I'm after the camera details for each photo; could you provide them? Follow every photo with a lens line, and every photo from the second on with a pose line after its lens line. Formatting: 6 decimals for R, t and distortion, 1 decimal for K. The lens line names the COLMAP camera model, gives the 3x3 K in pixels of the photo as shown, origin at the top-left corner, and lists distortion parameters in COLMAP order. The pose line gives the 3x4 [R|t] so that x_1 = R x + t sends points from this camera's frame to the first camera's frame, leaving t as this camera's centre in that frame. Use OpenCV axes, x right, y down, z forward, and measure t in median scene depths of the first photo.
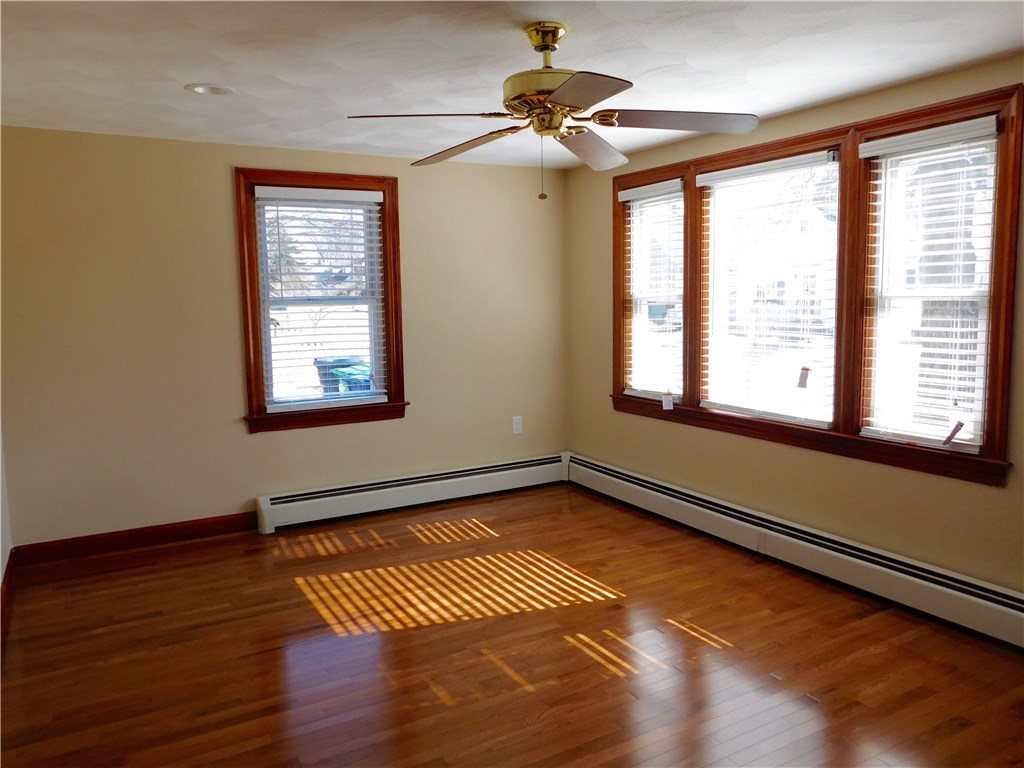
lens RADIAL K [[756.2, 0, 513.8], [0, 756.2, 389.6], [0, 0, 1]] dist [-0.007576, 0.000486]
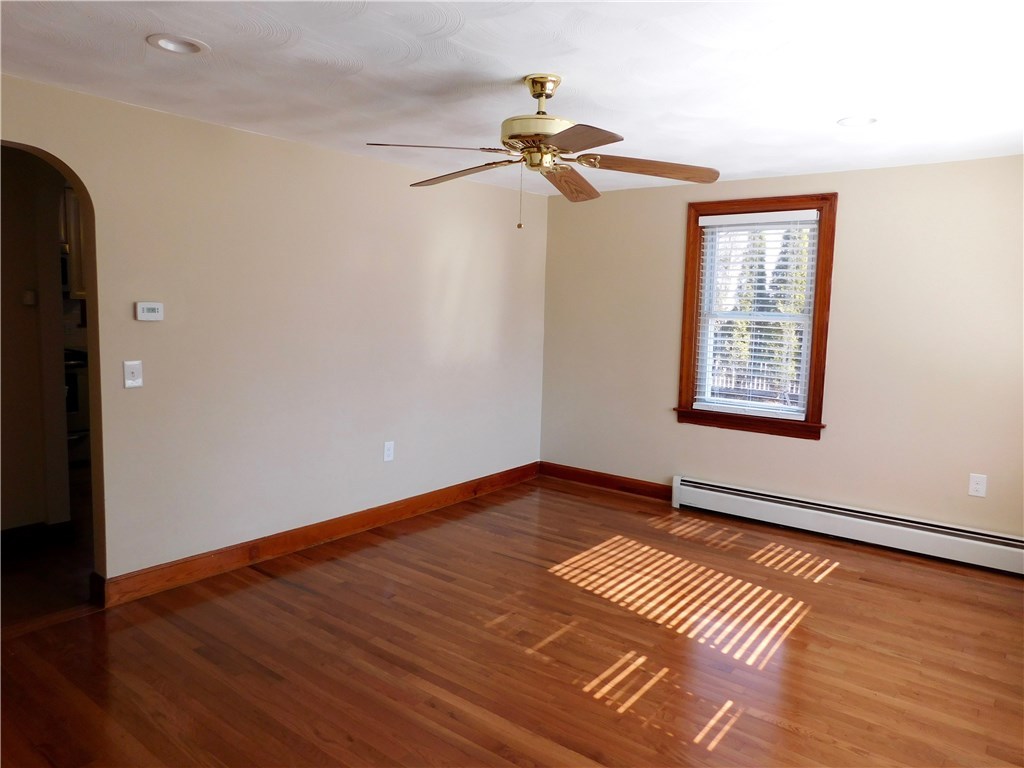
lens RADIAL K [[709.9, 0, 512.0], [0, 709.9, 384.0], [0, 0, 1]] dist [0.001928, 0.005221]
pose [[0.366543, 0.131156, -0.921111, 0.690688], [-0.136745, 0.986857, 0.086102, -0.075052], [0.920297, 0.094397, 0.379660, 0.364407]]
